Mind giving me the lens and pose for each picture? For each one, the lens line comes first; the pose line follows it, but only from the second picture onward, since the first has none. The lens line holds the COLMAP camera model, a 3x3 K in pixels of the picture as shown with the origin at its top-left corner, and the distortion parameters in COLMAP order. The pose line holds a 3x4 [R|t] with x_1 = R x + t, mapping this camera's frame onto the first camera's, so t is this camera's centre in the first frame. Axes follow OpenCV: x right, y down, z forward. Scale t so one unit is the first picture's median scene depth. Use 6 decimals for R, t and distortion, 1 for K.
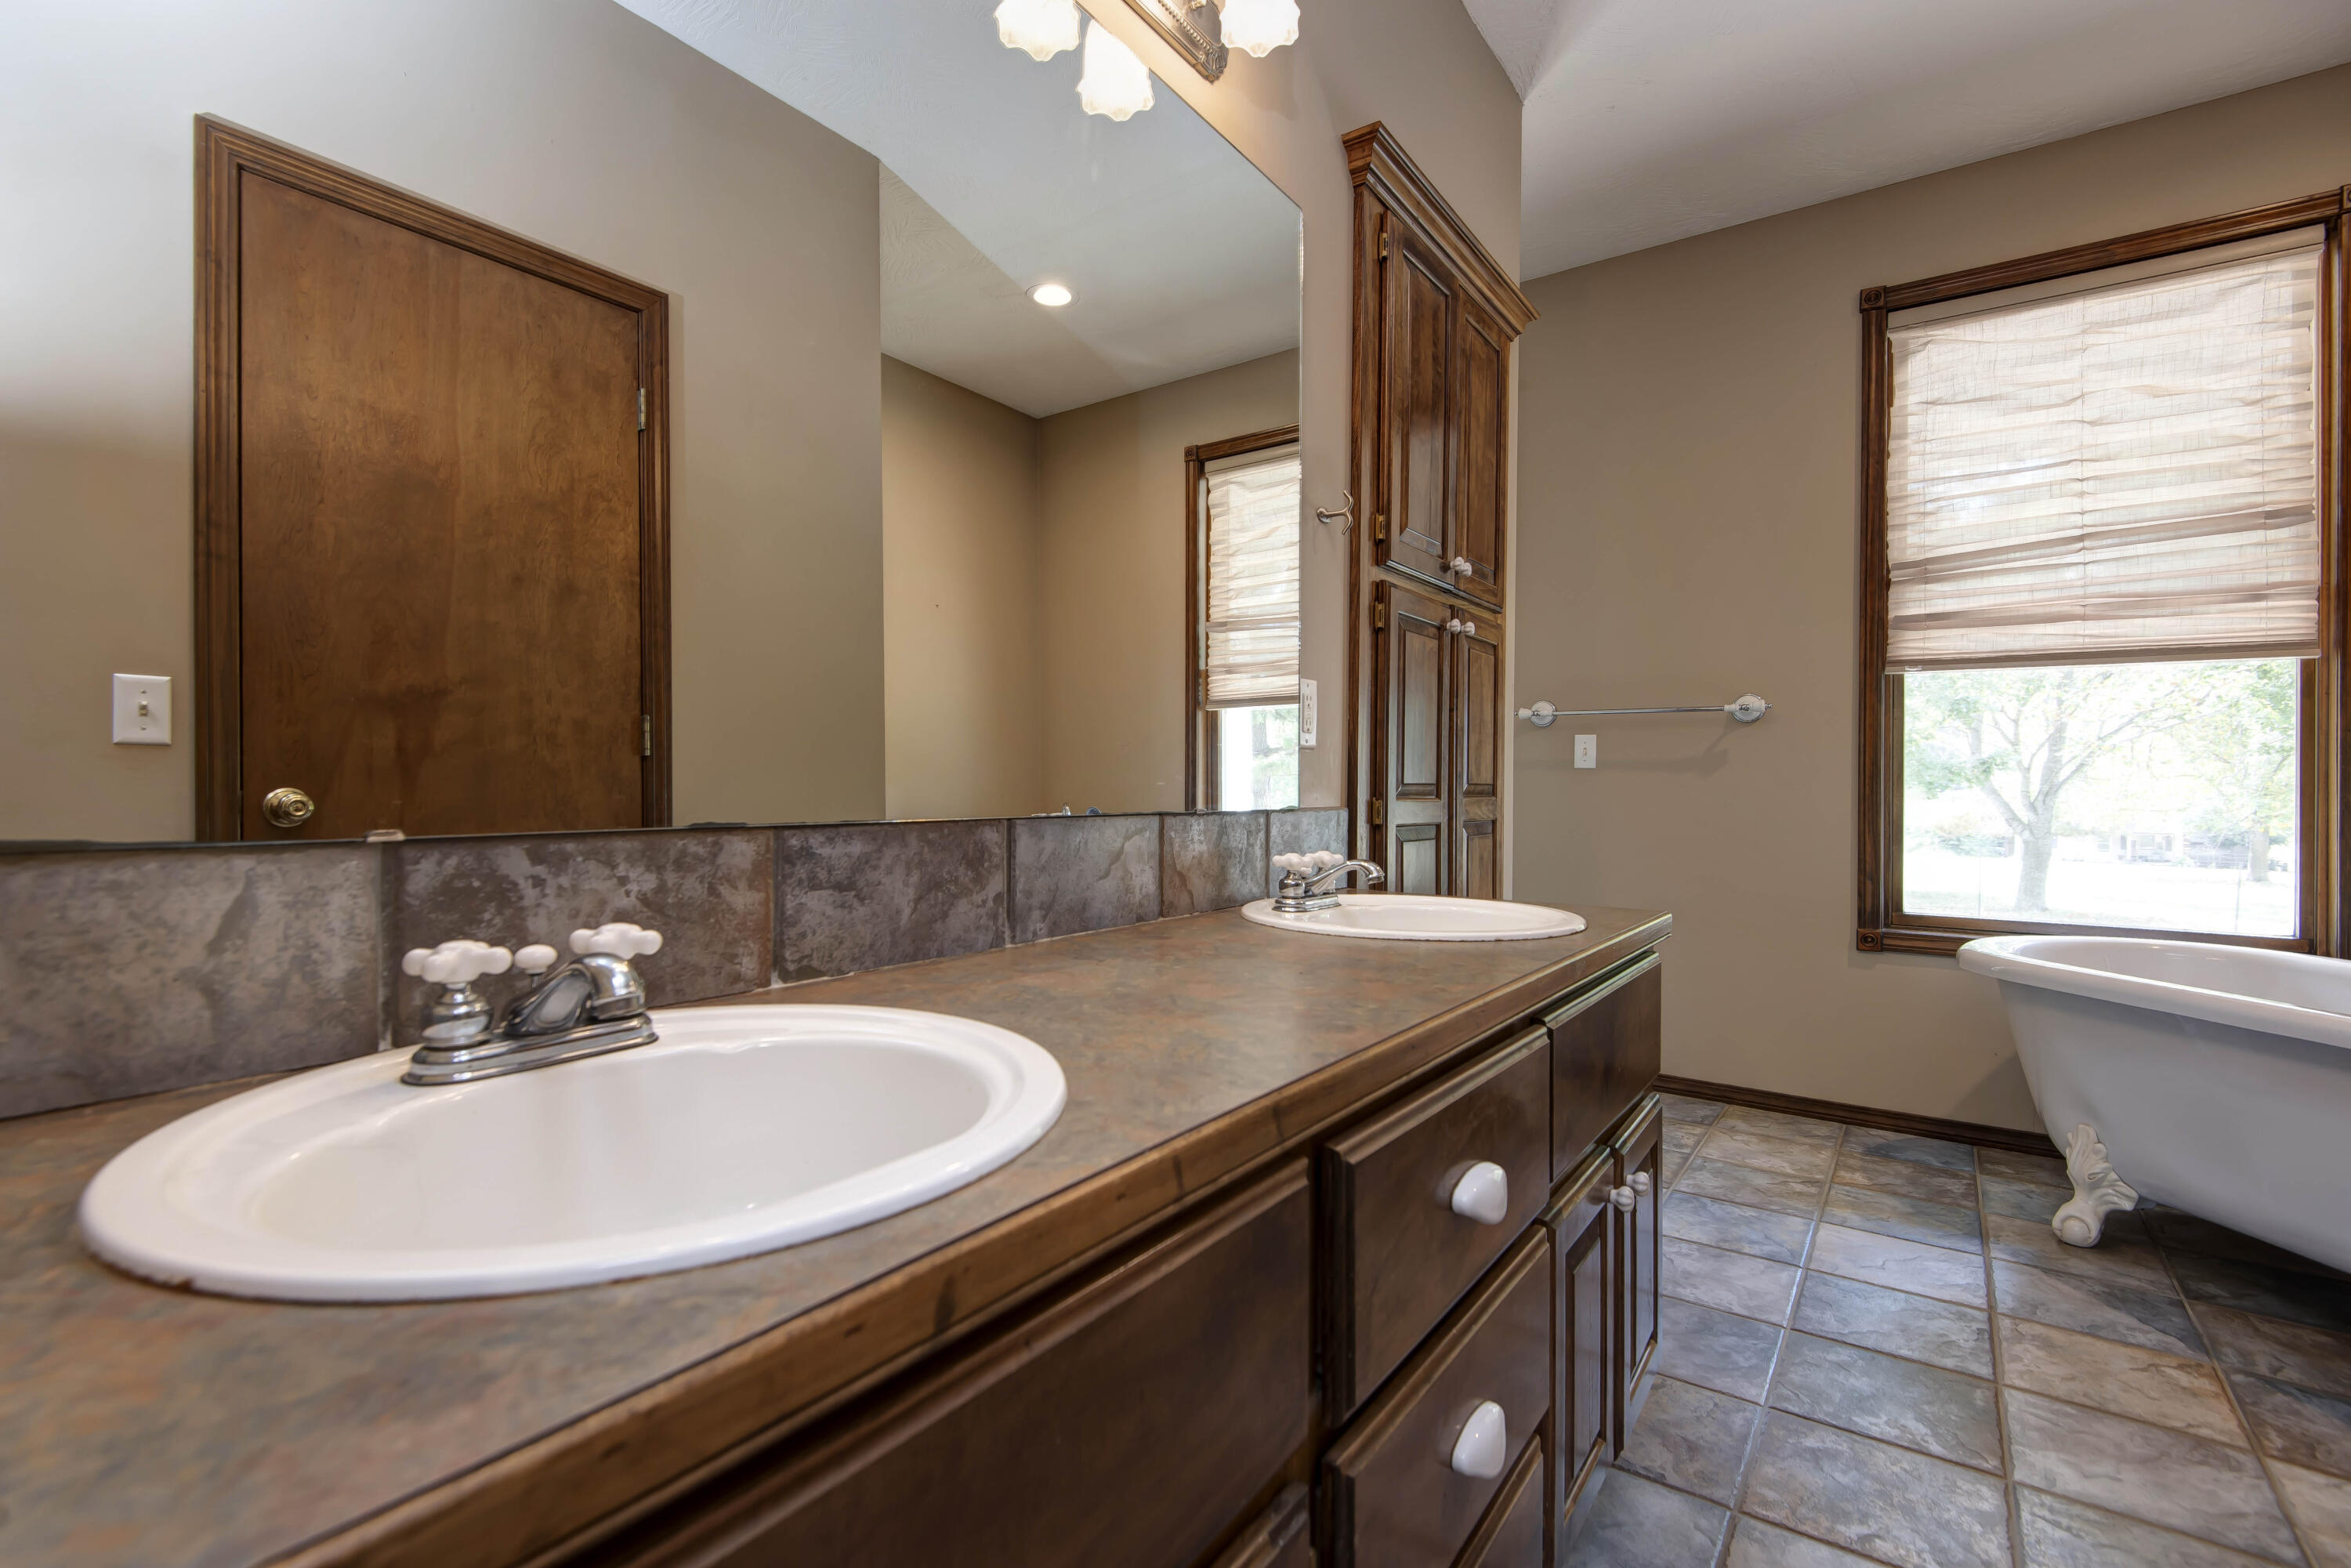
lens RADIAL K [[1078.2, 0, 1162.9], [0, 1078.2, 783.2], [0, 0, 1]] dist [0.005251, -0.002319]
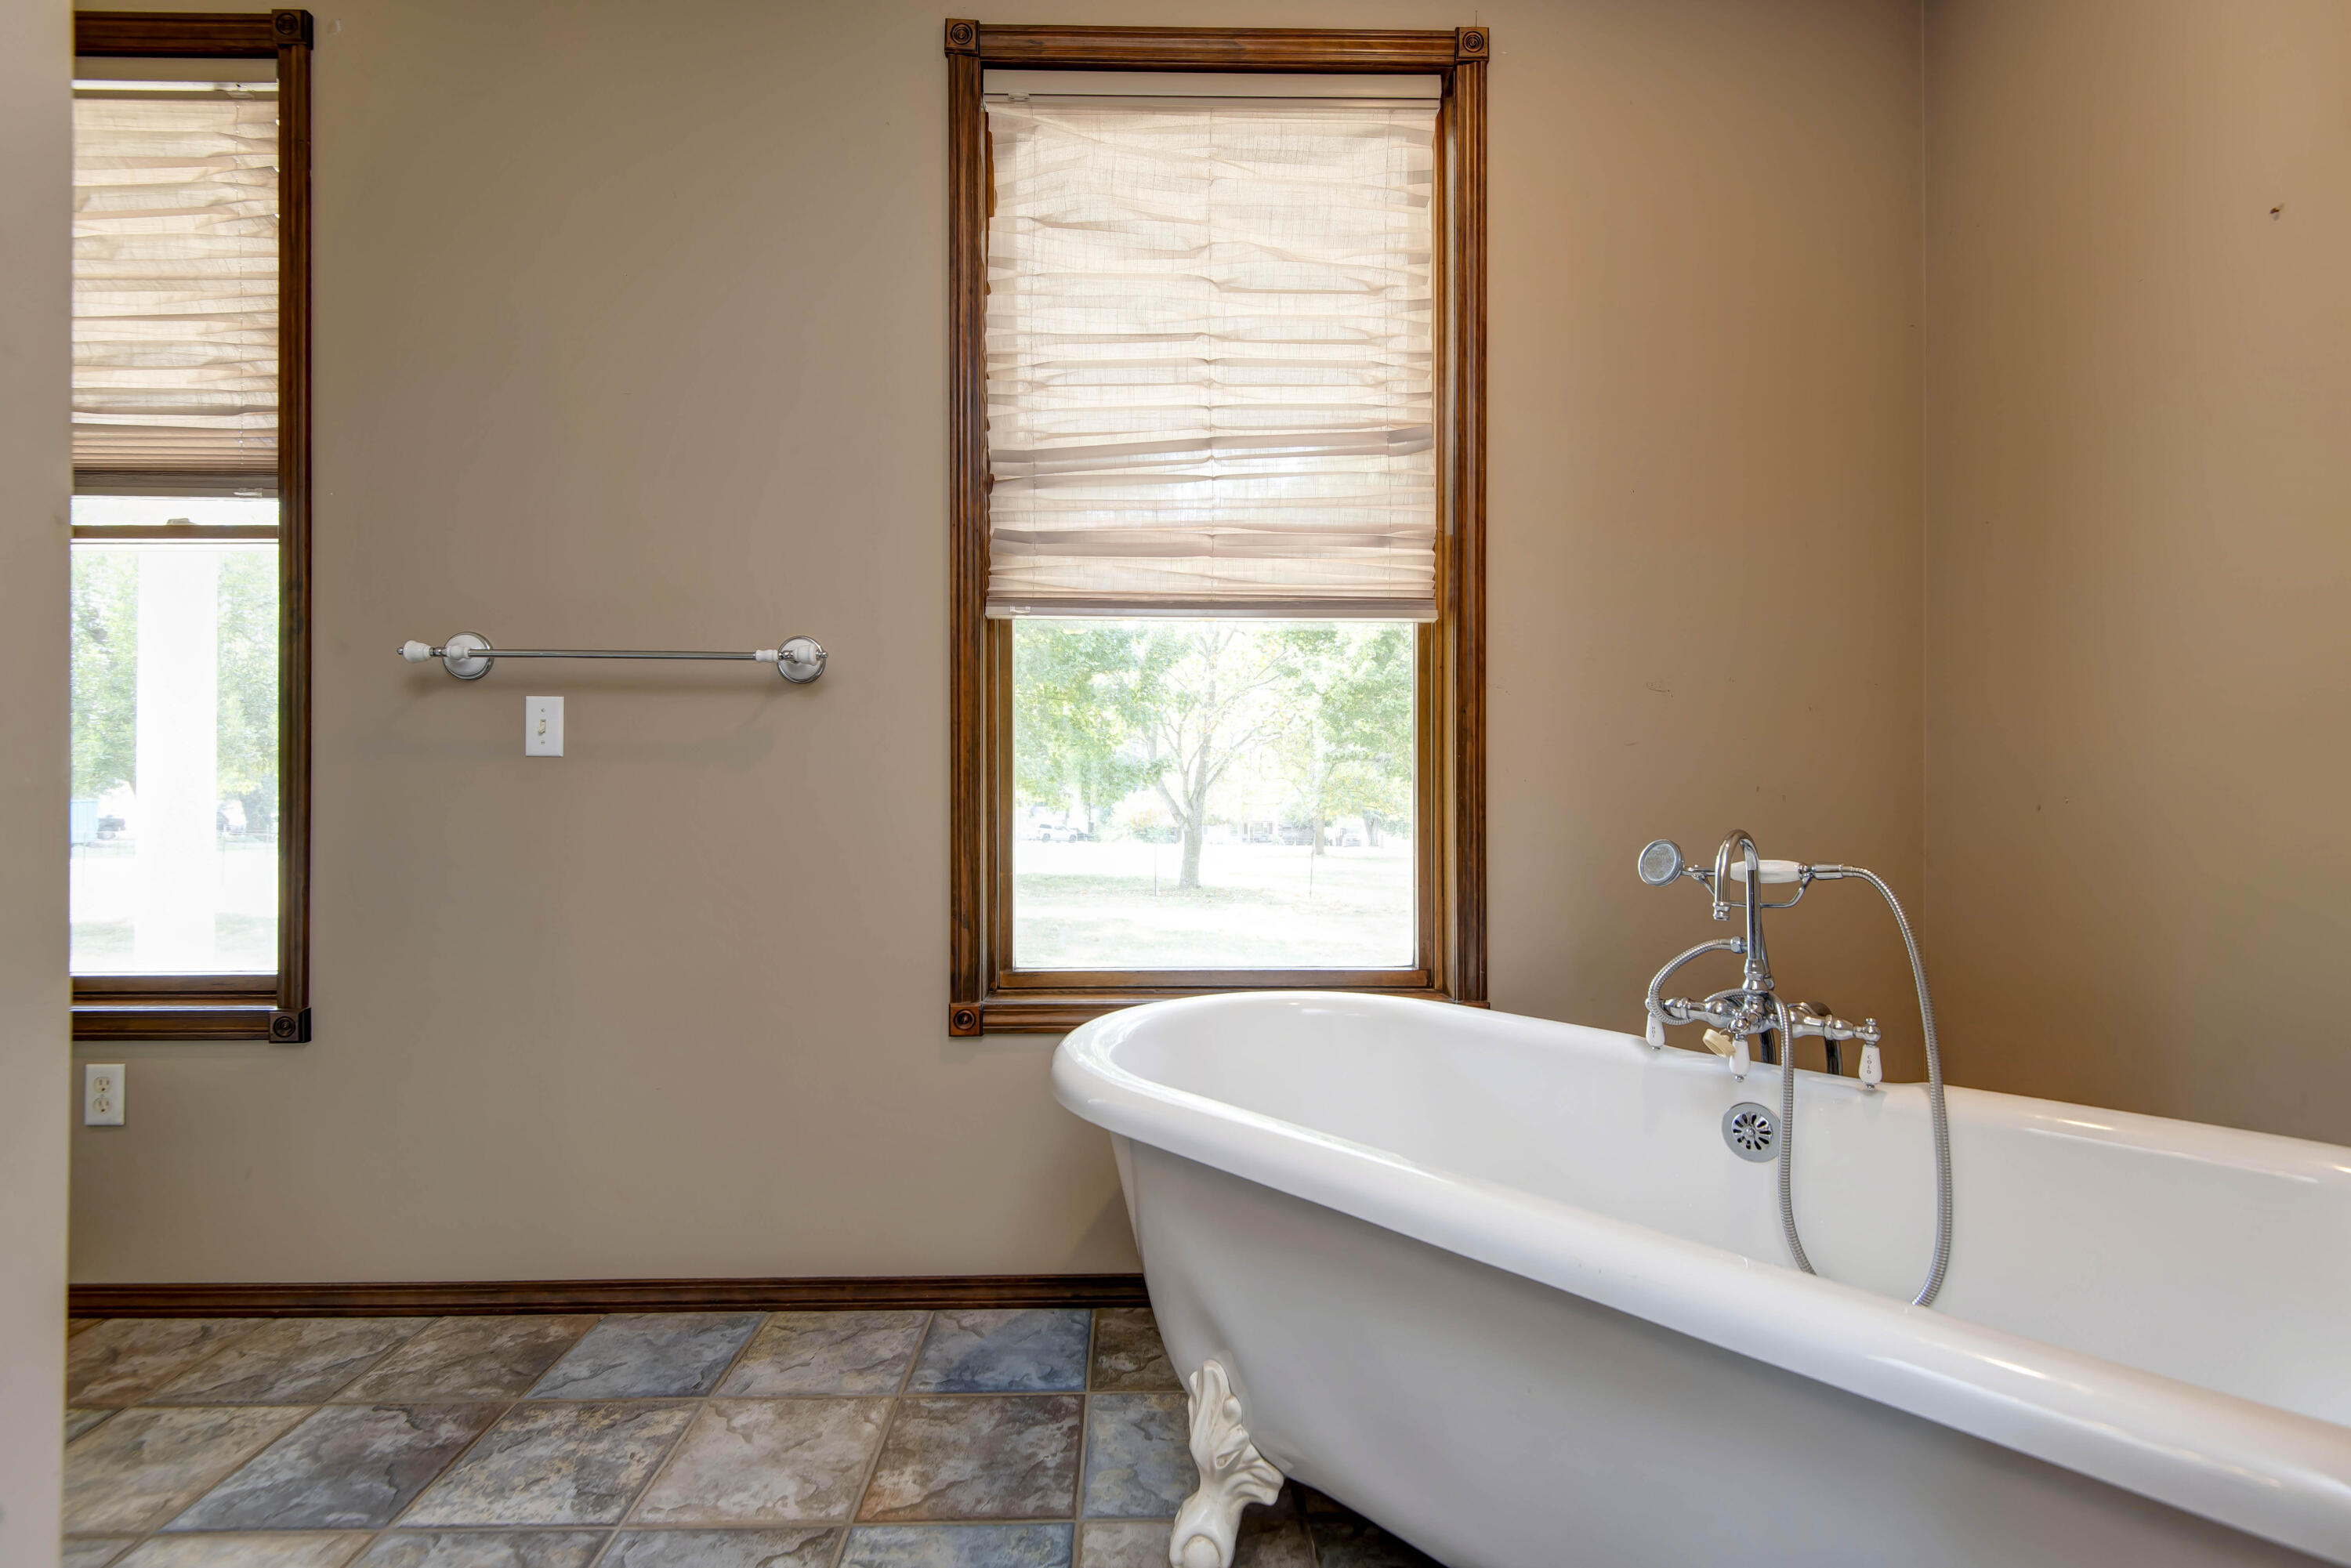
lens RADIAL K [[1078.2, 0, 1167.9], [0, 1078.2, 781.7], [0, 0, 1]] dist [0.005251, -0.002319]
pose [[0.793301, -0.002506, 0.608824, 0.356602], [0.005074, 0.999984, -0.002496, 0.003488], [-0.608808, 0.005069, 0.793301, 0.410183]]
